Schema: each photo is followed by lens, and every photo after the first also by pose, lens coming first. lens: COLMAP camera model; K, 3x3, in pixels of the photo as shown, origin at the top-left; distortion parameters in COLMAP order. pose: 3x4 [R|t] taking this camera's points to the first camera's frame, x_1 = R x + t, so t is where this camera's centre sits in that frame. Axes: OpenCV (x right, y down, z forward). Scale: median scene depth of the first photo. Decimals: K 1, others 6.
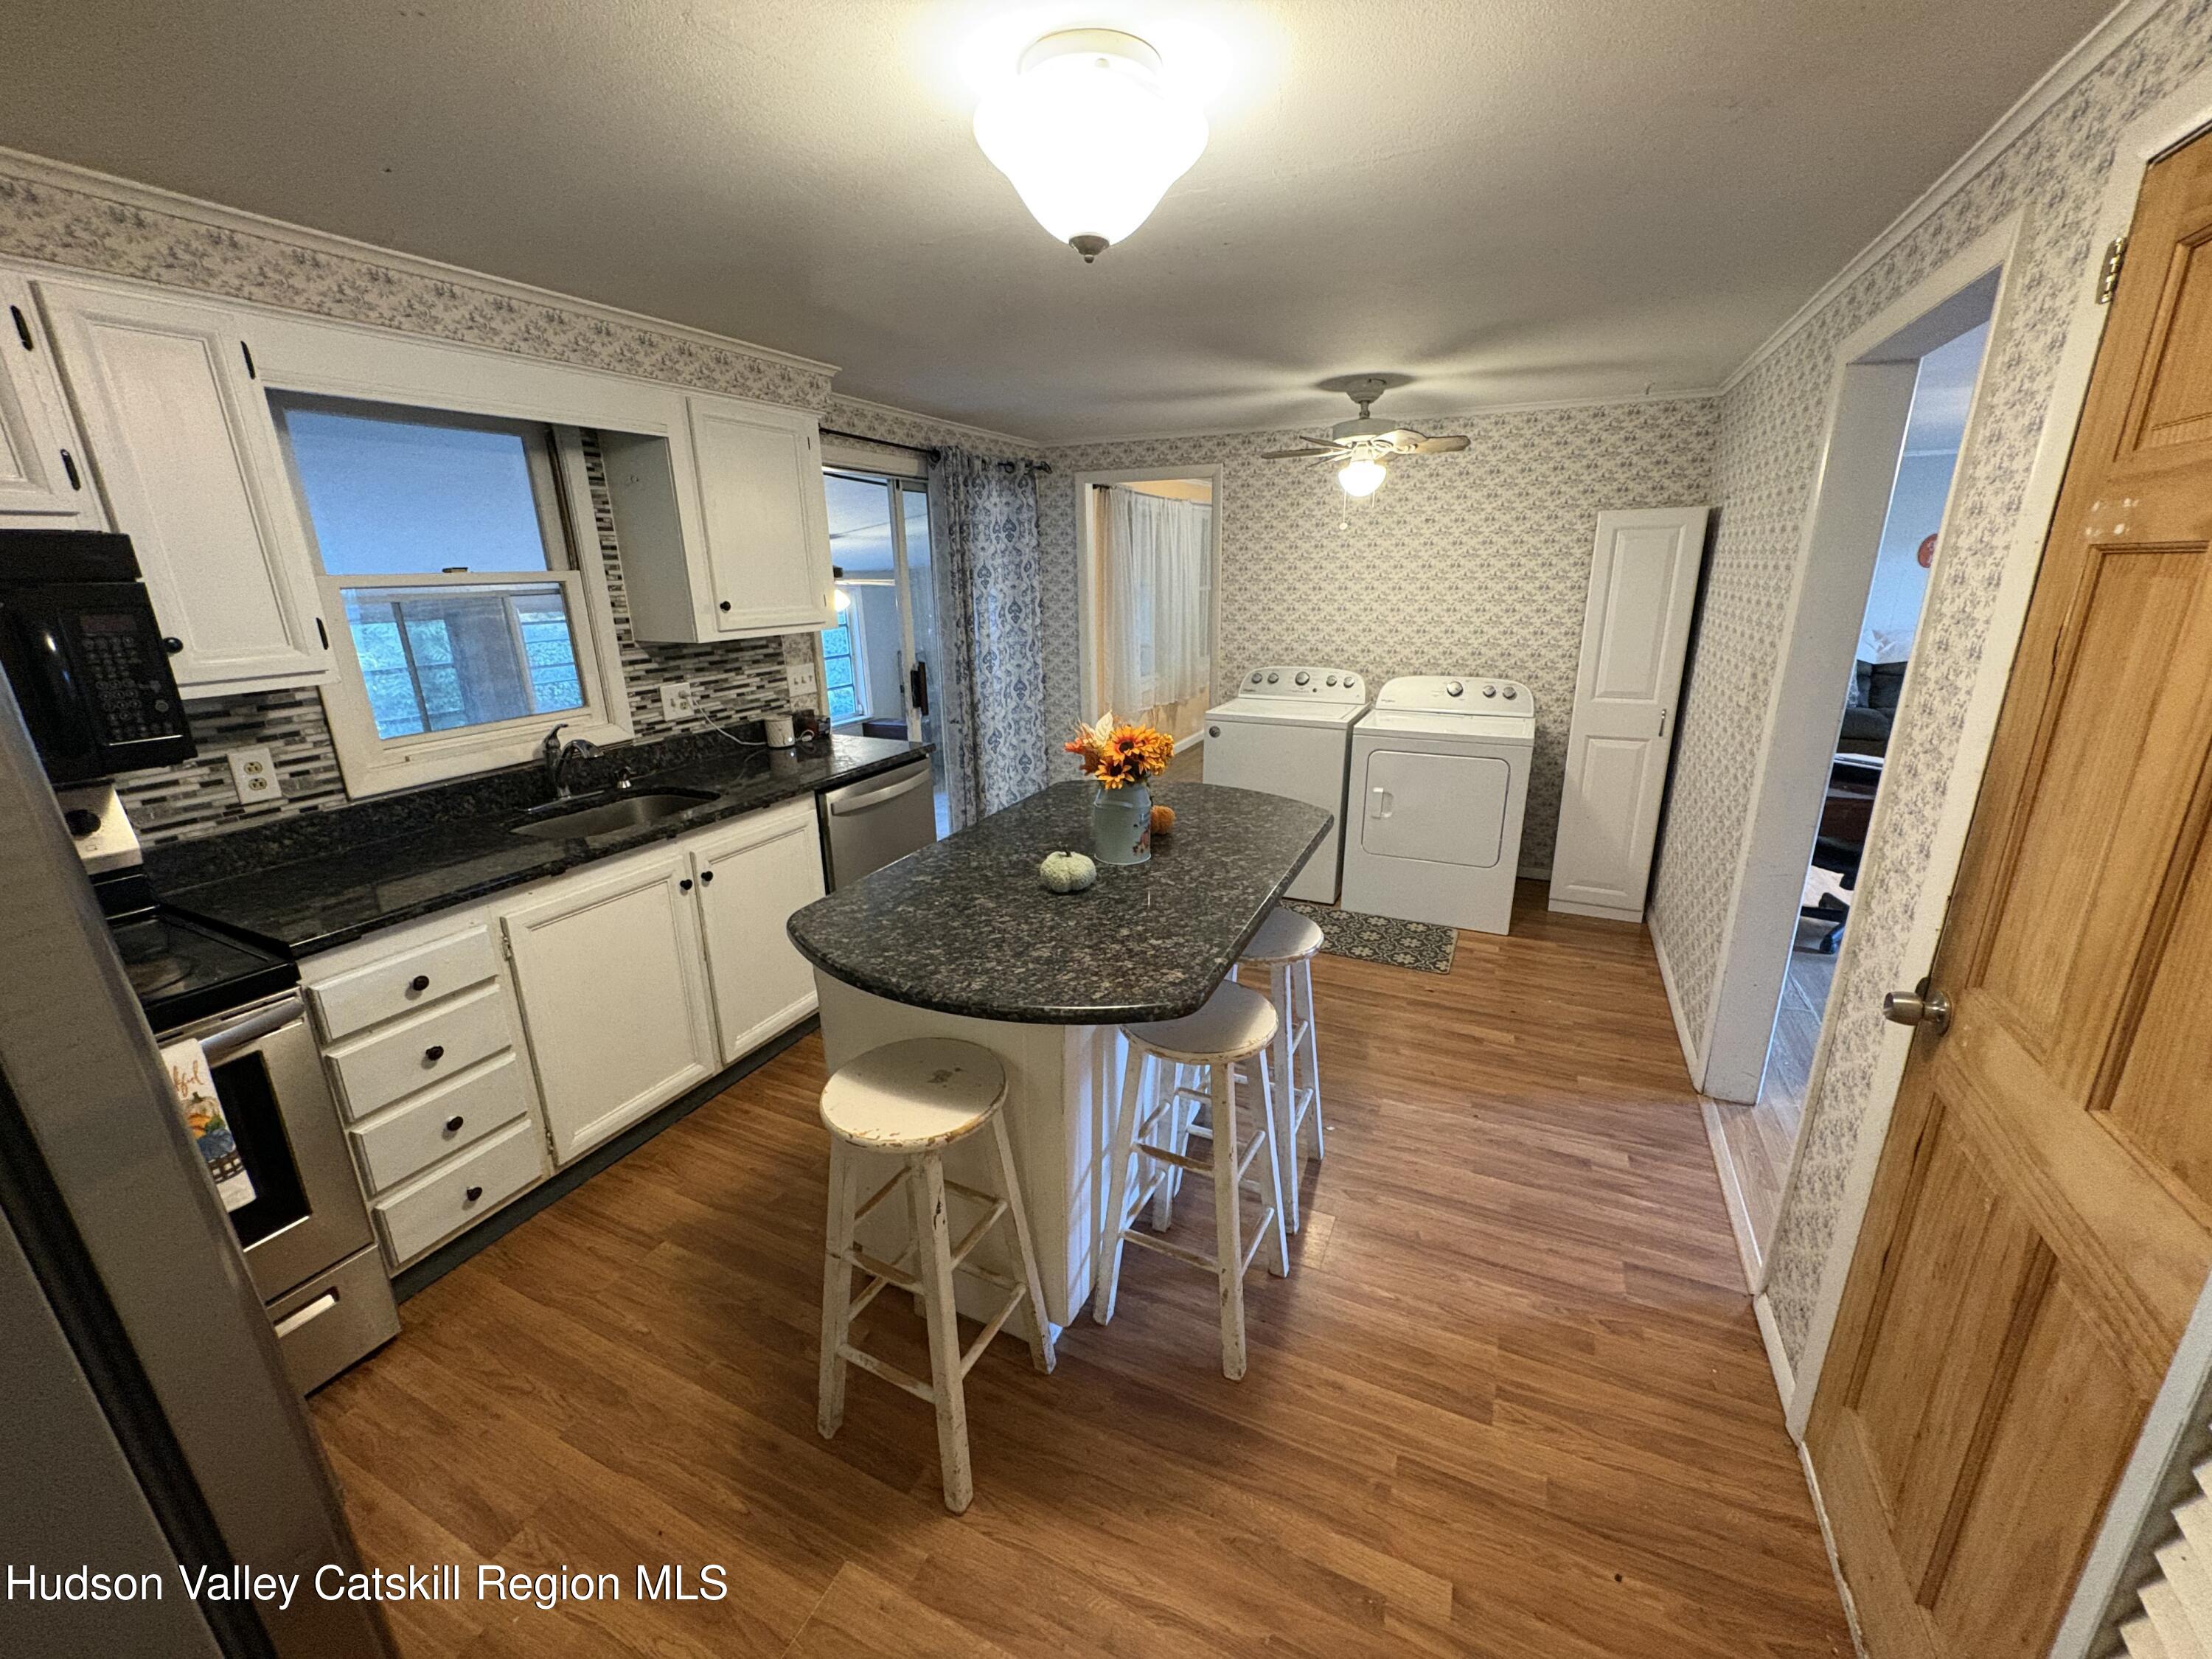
lens RADIAL K [[880.8, 0, 1106.7], [0, 880.8, 829.4], [0, 0, 1]] dist [0.000268, -0.000009]
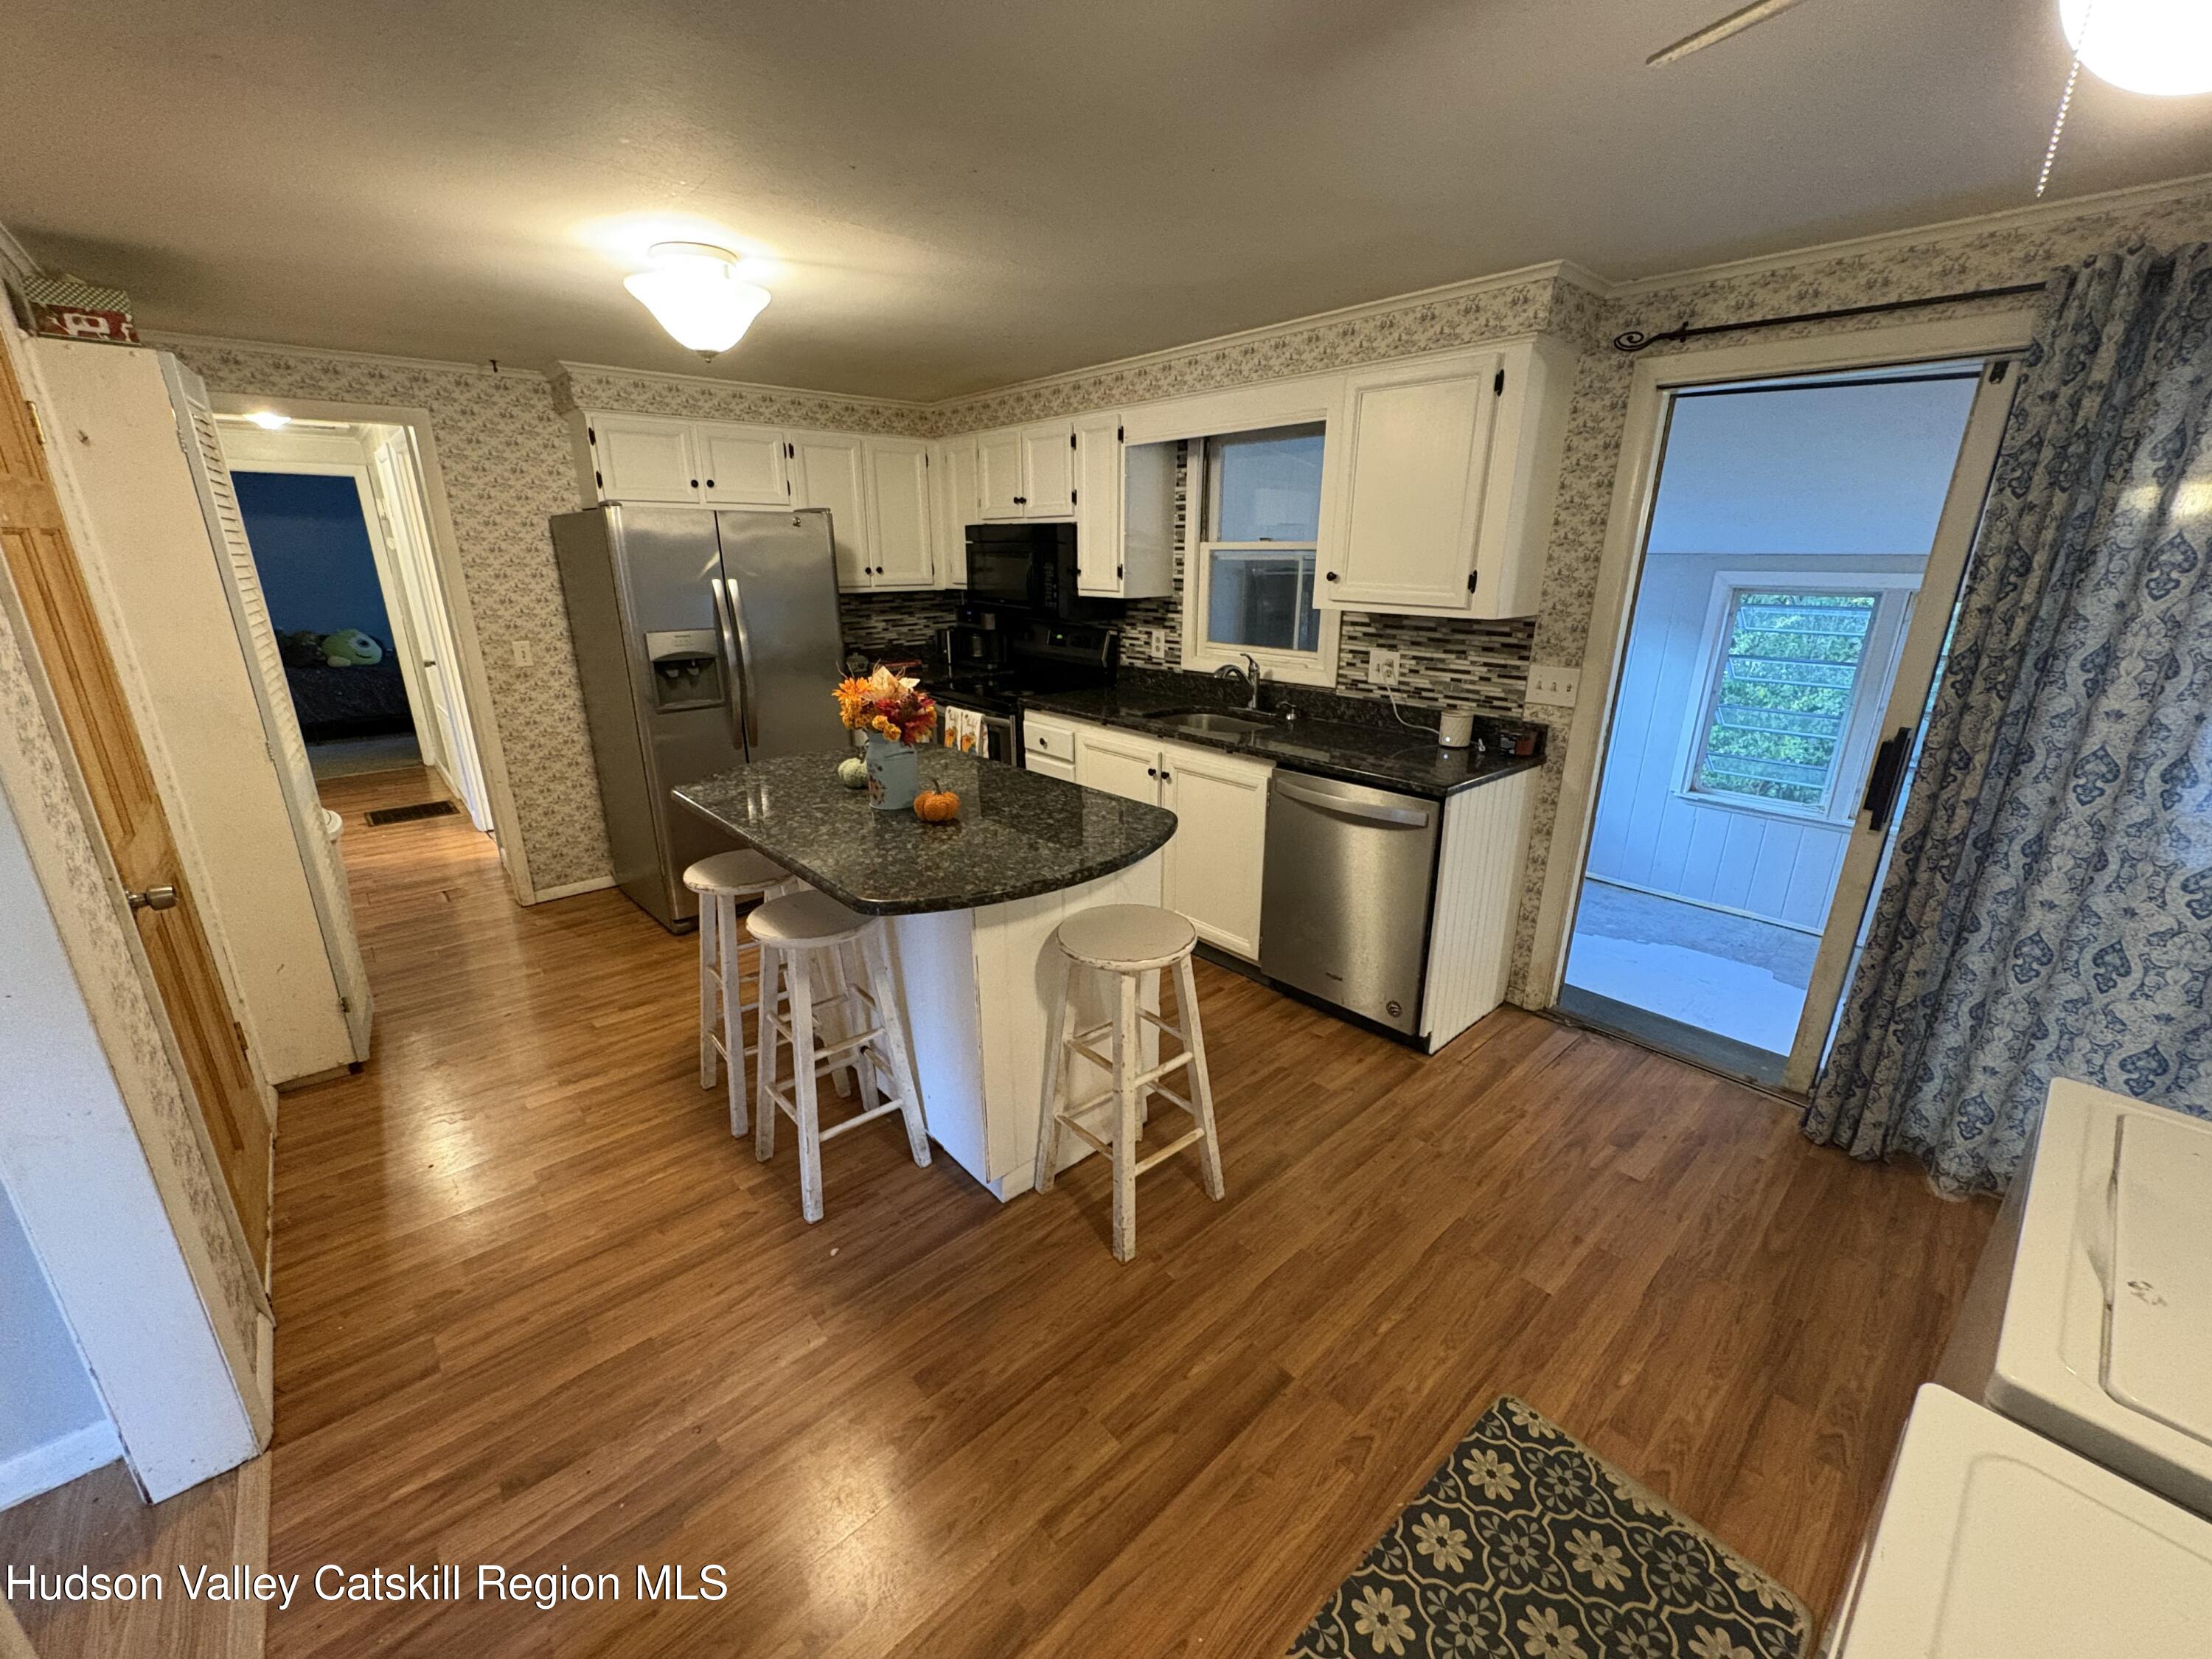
lens RADIAL K [[880.8, 0, 1099.8], [0, 880.8, 829.8], [0, 0, 1]] dist [0.000268, -0.000009]
pose [[-0.400534, 0.293705, -0.867934, 0.639907], [-0.261700, 0.871110, 0.415549, -0.337854], [0.878115, 0.393580, -0.272046, 1.107268]]
